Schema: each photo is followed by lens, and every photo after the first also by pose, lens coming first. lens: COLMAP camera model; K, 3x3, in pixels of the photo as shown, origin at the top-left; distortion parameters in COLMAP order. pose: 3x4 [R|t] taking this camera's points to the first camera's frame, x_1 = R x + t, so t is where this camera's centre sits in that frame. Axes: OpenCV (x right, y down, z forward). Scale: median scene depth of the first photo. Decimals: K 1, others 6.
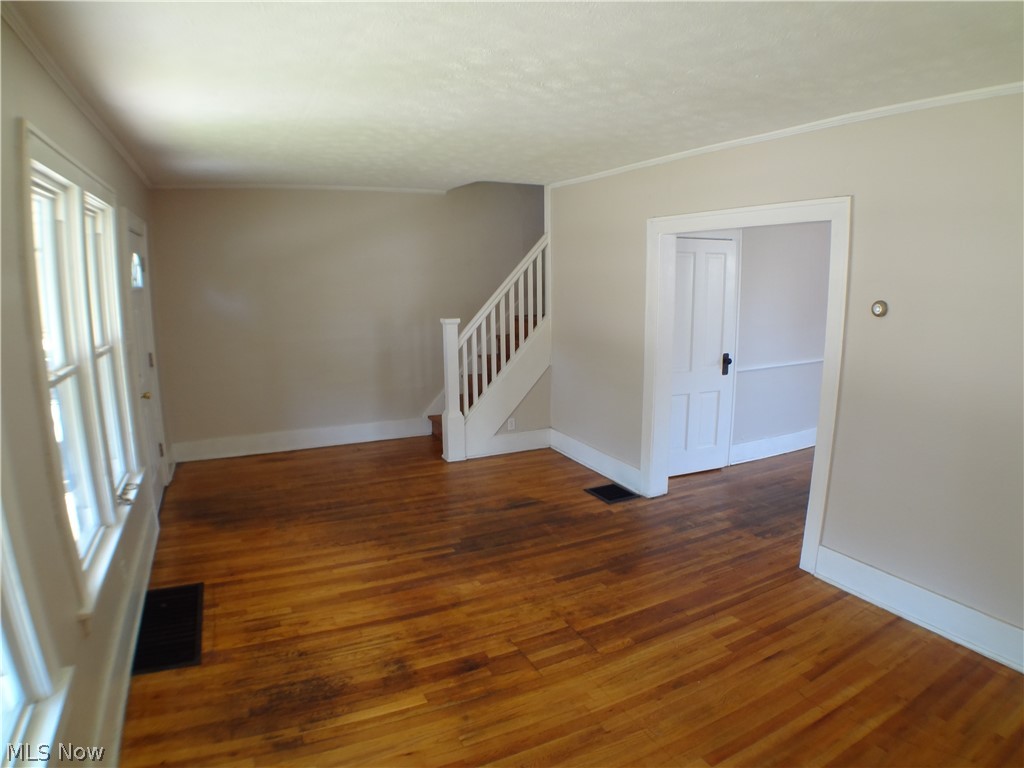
lens RADIAL K [[597.4, 0, 512.0], [0, 597.4, 384.0], [0, 0, 1]] dist [-0.177532, 0.028223]
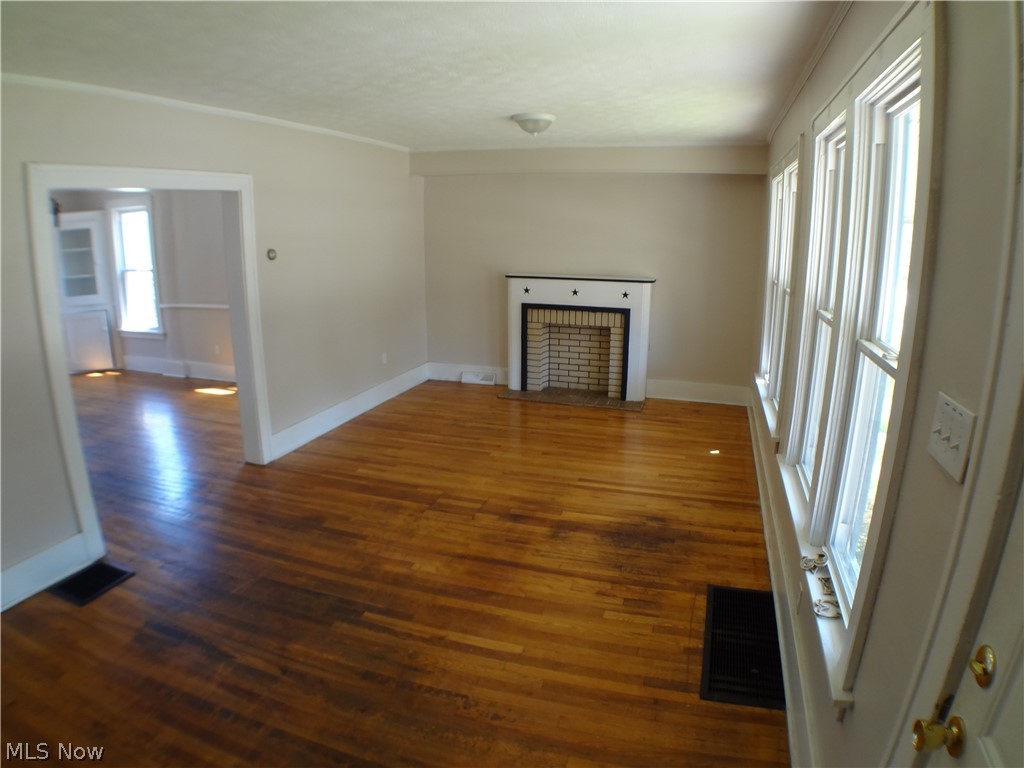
lens RADIAL K [[597.4, 0, 512.0], [0, 597.4, 384.0], [0, 0, 1]] dist [-0.177532, 0.028223]
pose [[-0.714113, -0.165360, 0.680220, -0.856098], [0.130084, 0.923430, 0.361048, -0.274977], [-0.687838, 0.346315, -0.637922, 1.579410]]
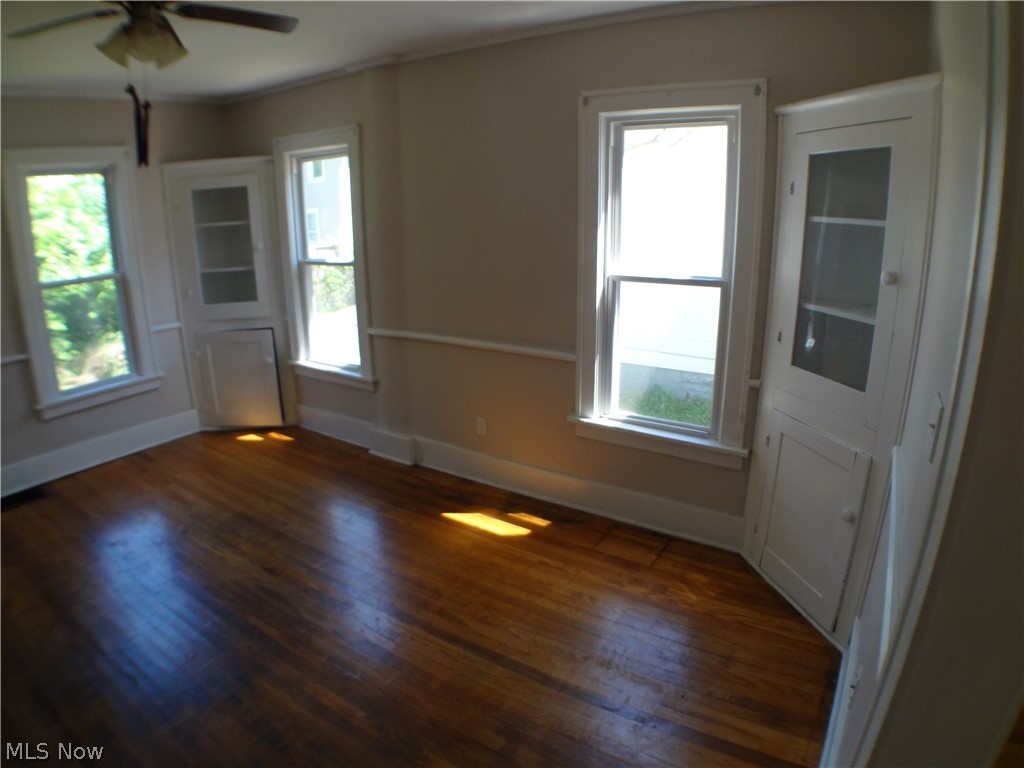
lens RADIAL K [[597.4, 0, 512.0], [0, 597.4, 384.0], [0, 0, 1]] dist [-0.177532, 0.028223]
pose [[-0.520703, -0.234535, 0.820891, 0.556304], [0.157736, 0.918543, 0.362489, -0.257394], [-0.839040, 0.318233, -0.441294, 1.351378]]
